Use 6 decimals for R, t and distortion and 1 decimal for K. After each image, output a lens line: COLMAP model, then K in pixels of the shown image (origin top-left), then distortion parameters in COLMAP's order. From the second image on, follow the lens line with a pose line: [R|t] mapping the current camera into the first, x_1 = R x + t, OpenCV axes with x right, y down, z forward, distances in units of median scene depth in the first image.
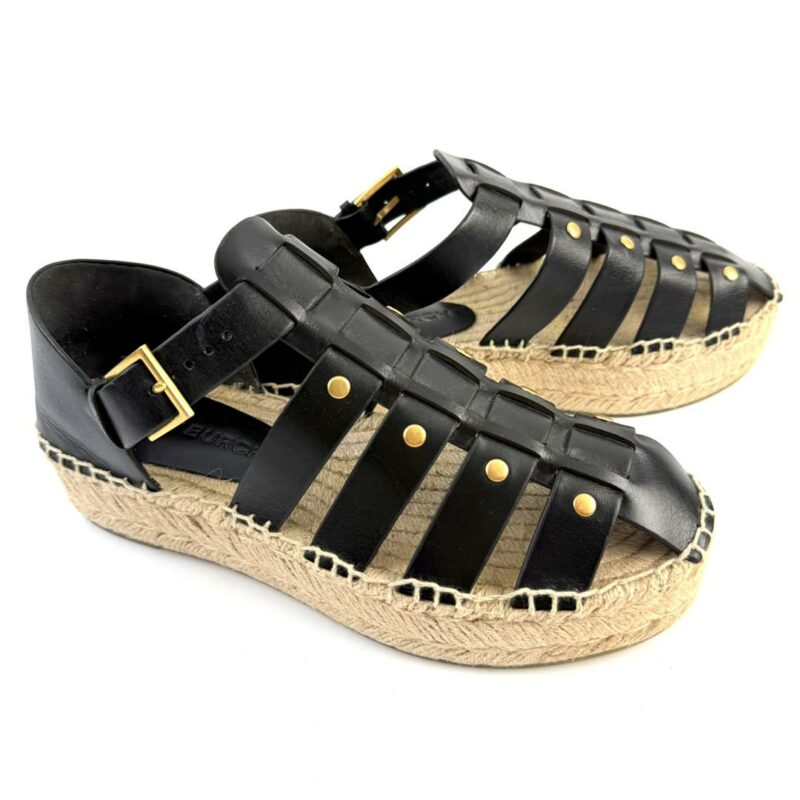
lens RADIAL K [[759.0, 0, 400.0], [0, 759.0, 400.0], [0, 0, 1]] dist [0.178673, -0.539161]
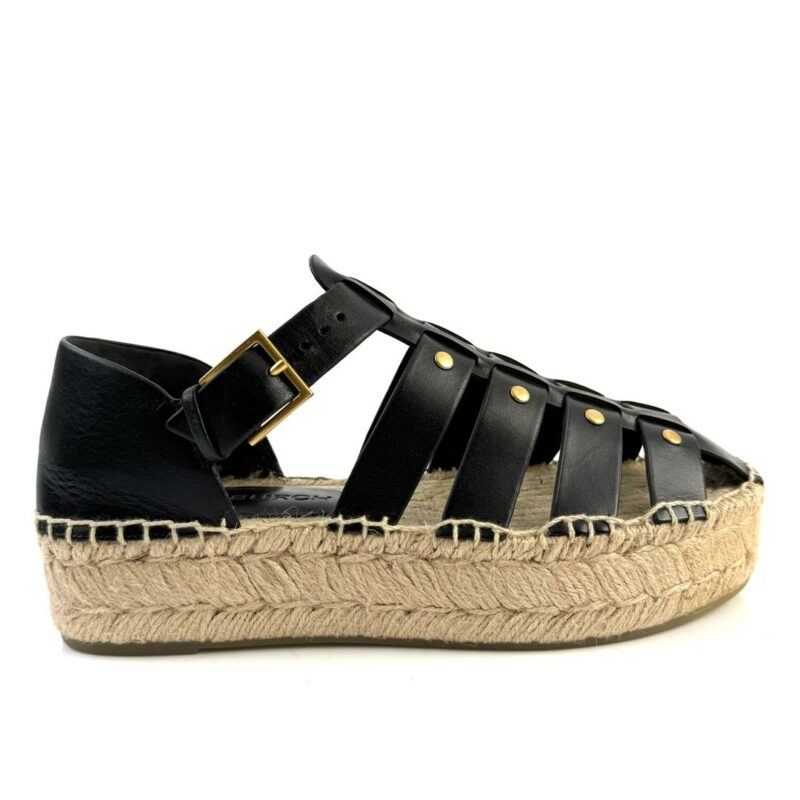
lens RADIAL K [[759.0, 0, 400.0], [0, 759.0, 400.0], [0, 0, 1]] dist [0.178673, -0.539161]
pose [[0.915478, -0.036539, 0.400705, -0.543850], [0.239449, 0.849803, -0.469573, 0.497493], [-0.323362, 0.525832, 0.786726, 0.194608]]
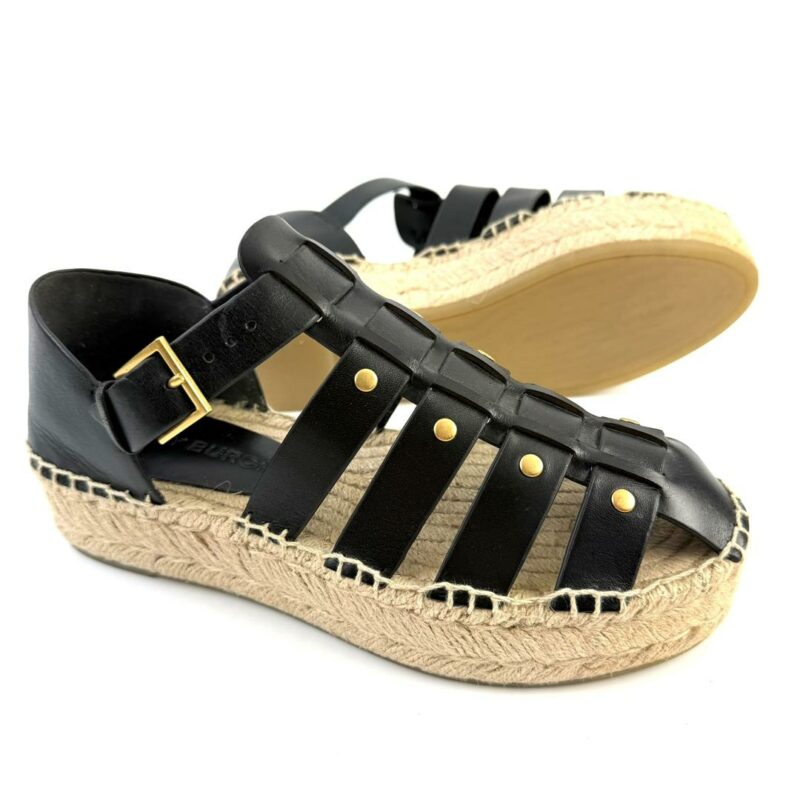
lens RADIAL K [[759.0, 0, 400.0], [0, 759.0, 400.0], [0, 0, 1]] dist [0.178673, -0.539161]
pose [[0.998204, 0.000745, 0.059899, -0.090927], [0.006487, 0.992696, -0.120467, 0.118776], [-0.059551, 0.120640, 0.990909, 0.044196]]
